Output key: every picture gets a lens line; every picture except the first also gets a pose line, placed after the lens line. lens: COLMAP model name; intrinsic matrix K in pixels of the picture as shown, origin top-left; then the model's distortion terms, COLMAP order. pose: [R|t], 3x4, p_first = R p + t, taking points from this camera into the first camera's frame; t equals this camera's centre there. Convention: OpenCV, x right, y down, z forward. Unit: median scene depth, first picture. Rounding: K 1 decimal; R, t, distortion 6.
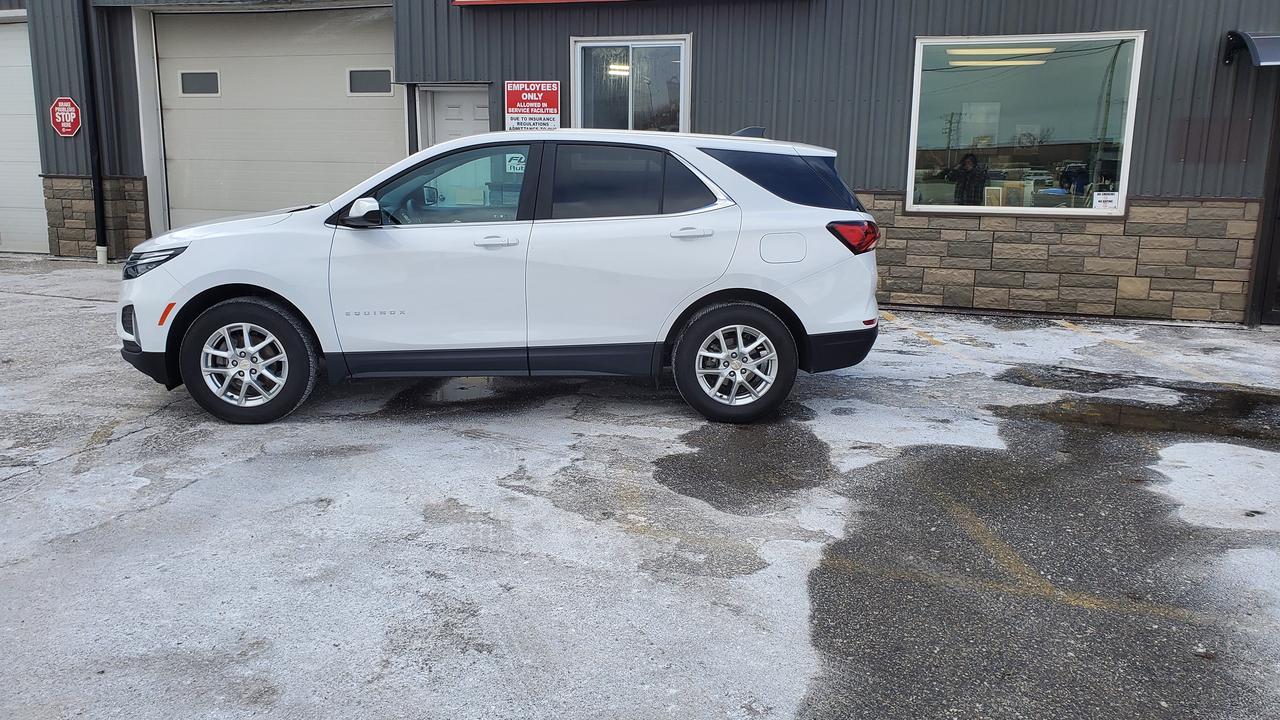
lens RADIAL K [[979.6, 0, 639.6], [0, 979.6, 360.7], [0, 0, 1]] dist [-0.008661, -0.001256]
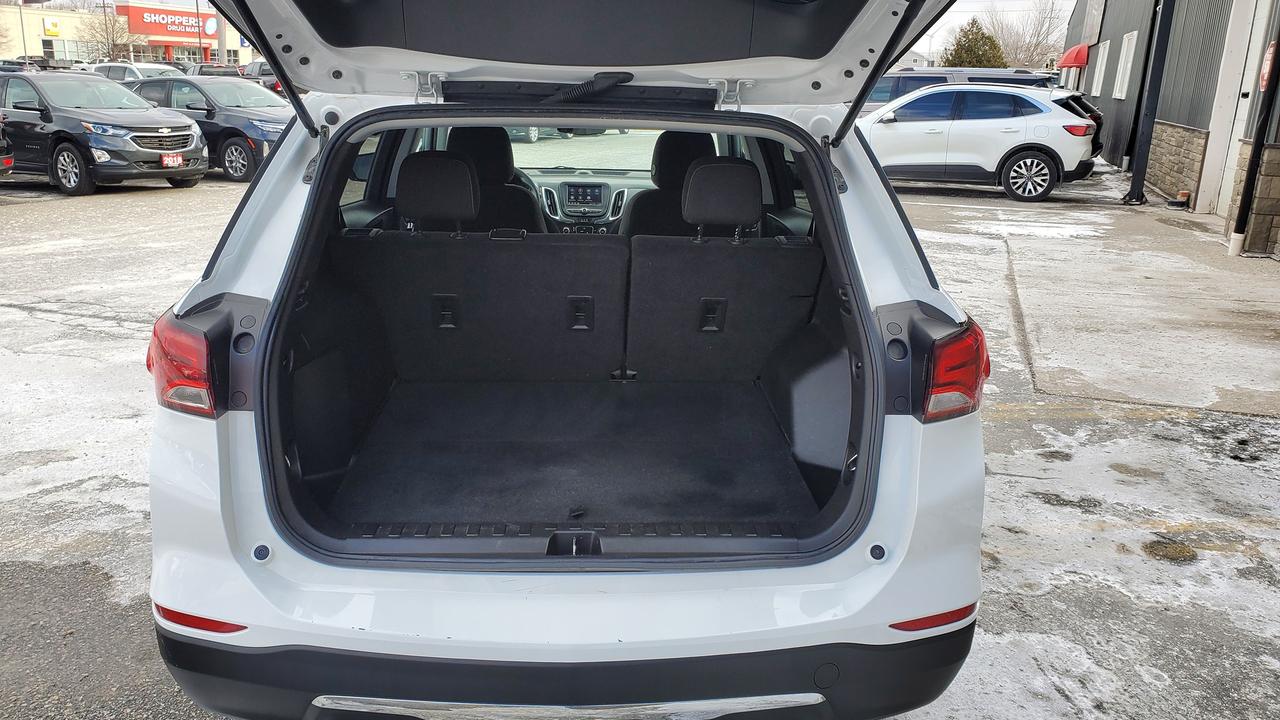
lens RADIAL K [[979.6, 0, 639.3], [0, 979.6, 359.3], [0, 0, 1]] dist [-0.008661, -0.001256]
pose [[-0.014651, 0.253385, -0.967255, 0.632392], [-0.226121, 0.941458, 0.250052, -0.284013], [0.973989, 0.222380, 0.043502, 1.353369]]
